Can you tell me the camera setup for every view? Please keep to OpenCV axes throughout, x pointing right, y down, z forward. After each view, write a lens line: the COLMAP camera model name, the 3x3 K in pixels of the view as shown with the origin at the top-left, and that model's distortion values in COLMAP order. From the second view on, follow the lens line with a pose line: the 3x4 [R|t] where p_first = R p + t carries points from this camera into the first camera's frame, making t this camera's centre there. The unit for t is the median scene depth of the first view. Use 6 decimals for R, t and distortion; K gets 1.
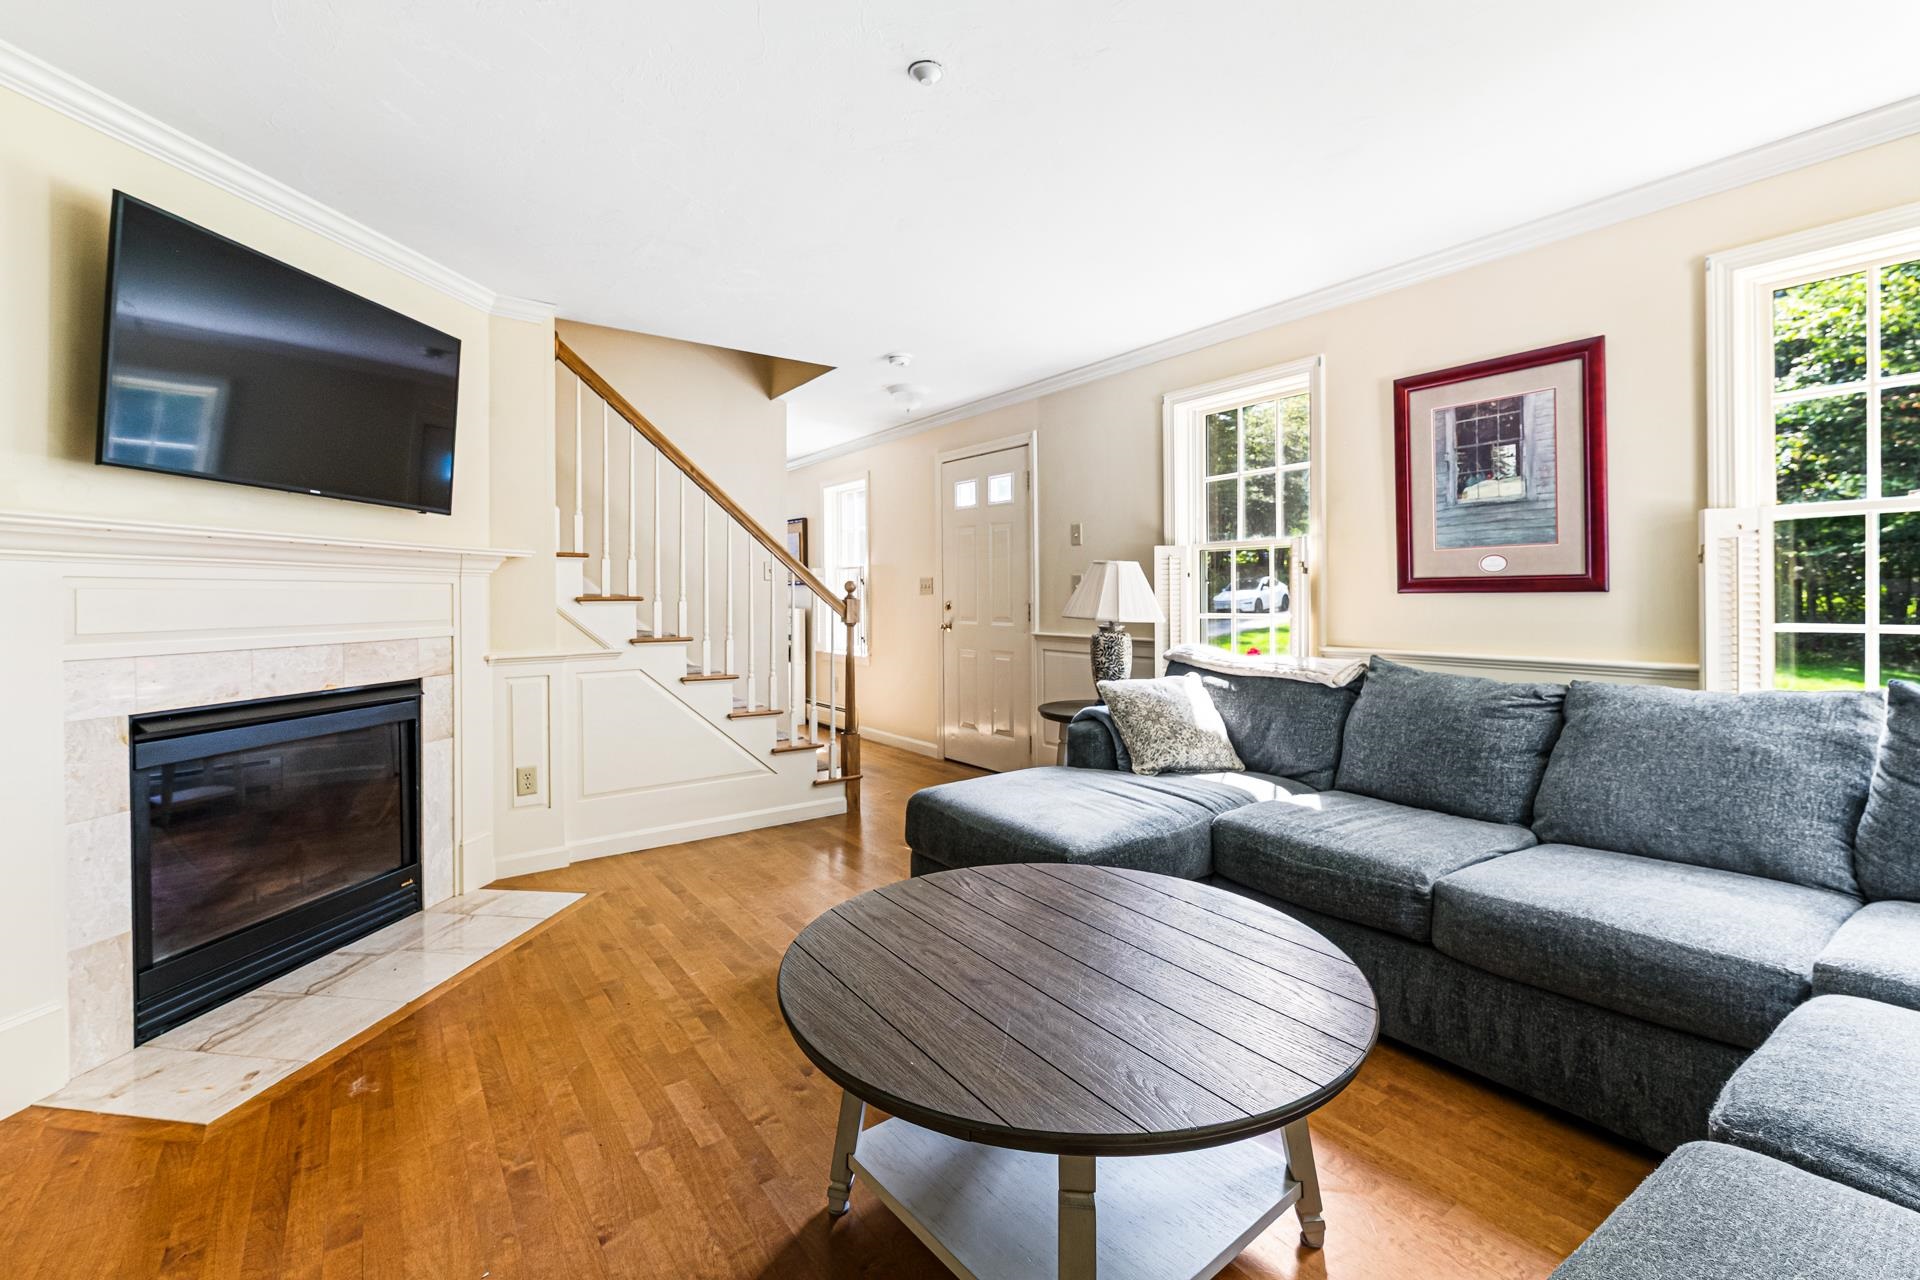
lens RADIAL K [[841.6, 0, 964.3], [0, 841.6, 596.2], [0, 0, 1]] dist [0.001811, -0.003604]
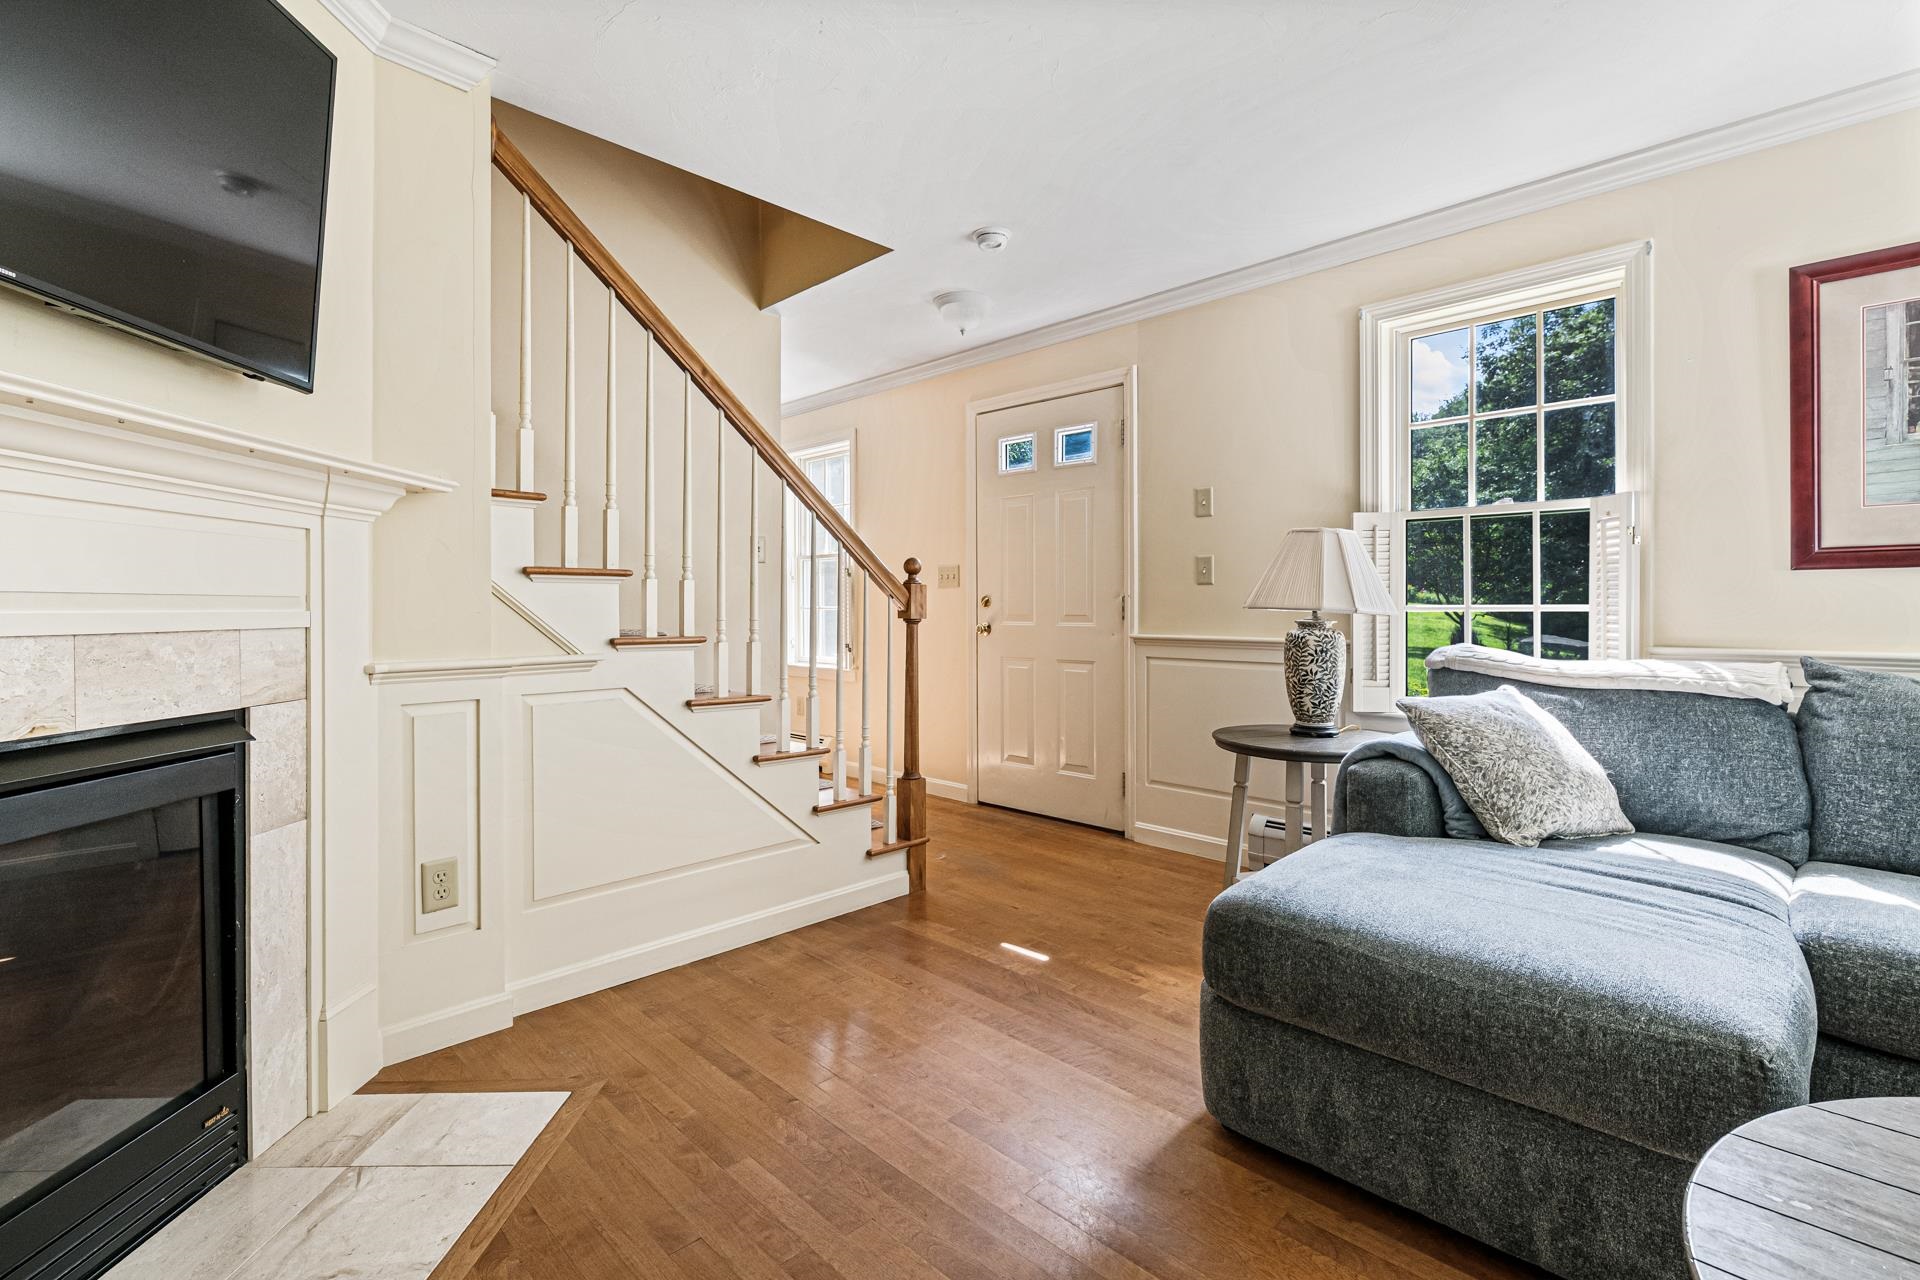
lens RADIAL K [[884.7, 0, 975.0], [0, 884.7, 608.7], [0, 0, 1]] dist [-0.000247, -0.004270]
pose [[0.986919, 0.005316, 0.161131, -0.283183], [-0.005194, 0.999986, -0.001179, 0.033869], [-0.161135, 0.000327, 0.986932, 0.383238]]
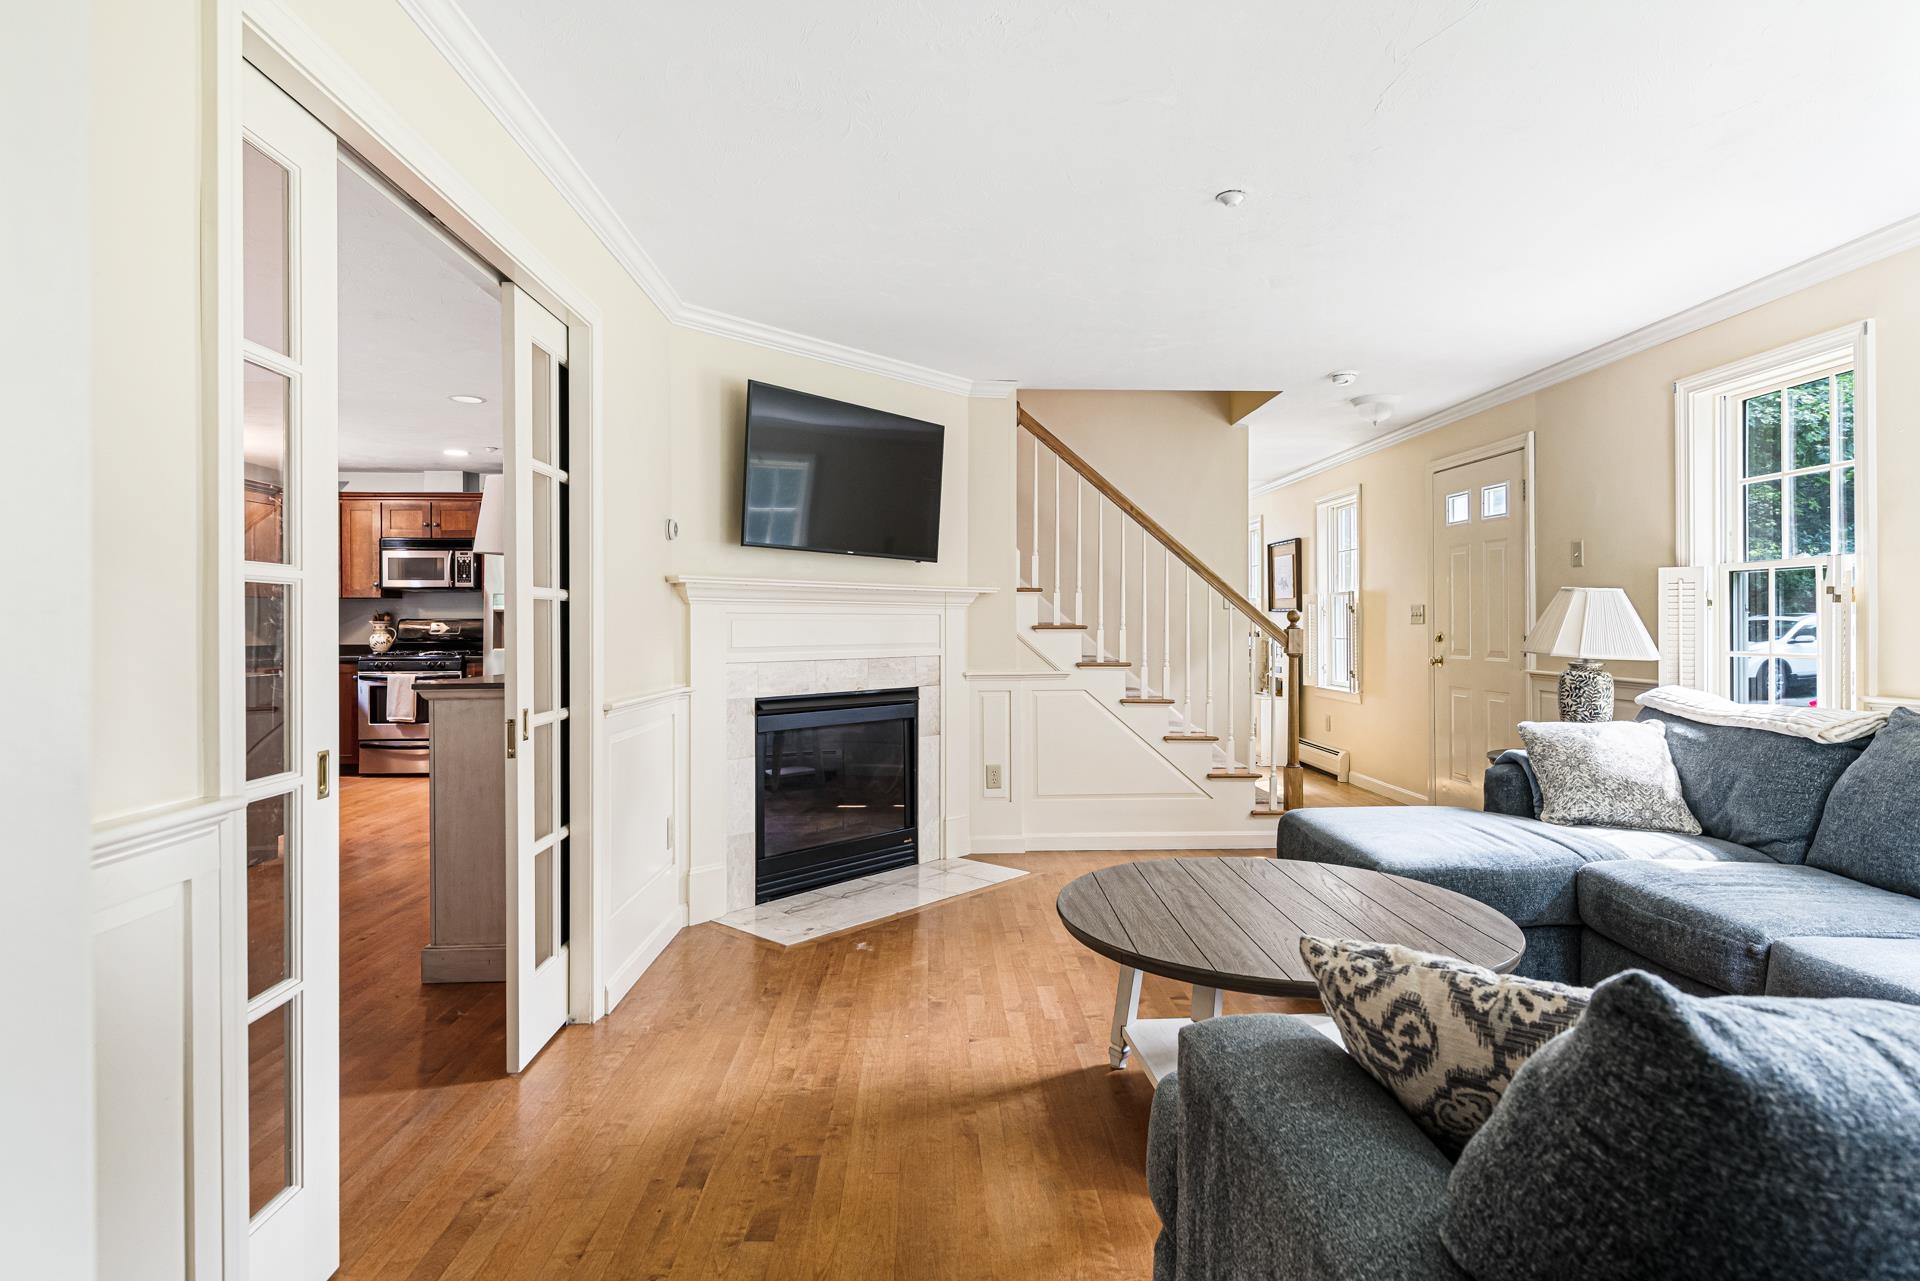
lens RADIAL K [[1013.6, 0, 958.6], [0, 1013.6, 620.2], [0, 0, 1]] dist [0.013102, -0.002493]
pose [[0.831429, 0.003826, -0.555618, 0.272285], [-0.005476, 0.999984, -0.001310, -0.004472], [0.555605, 0.004131, 0.831436, -0.266284]]
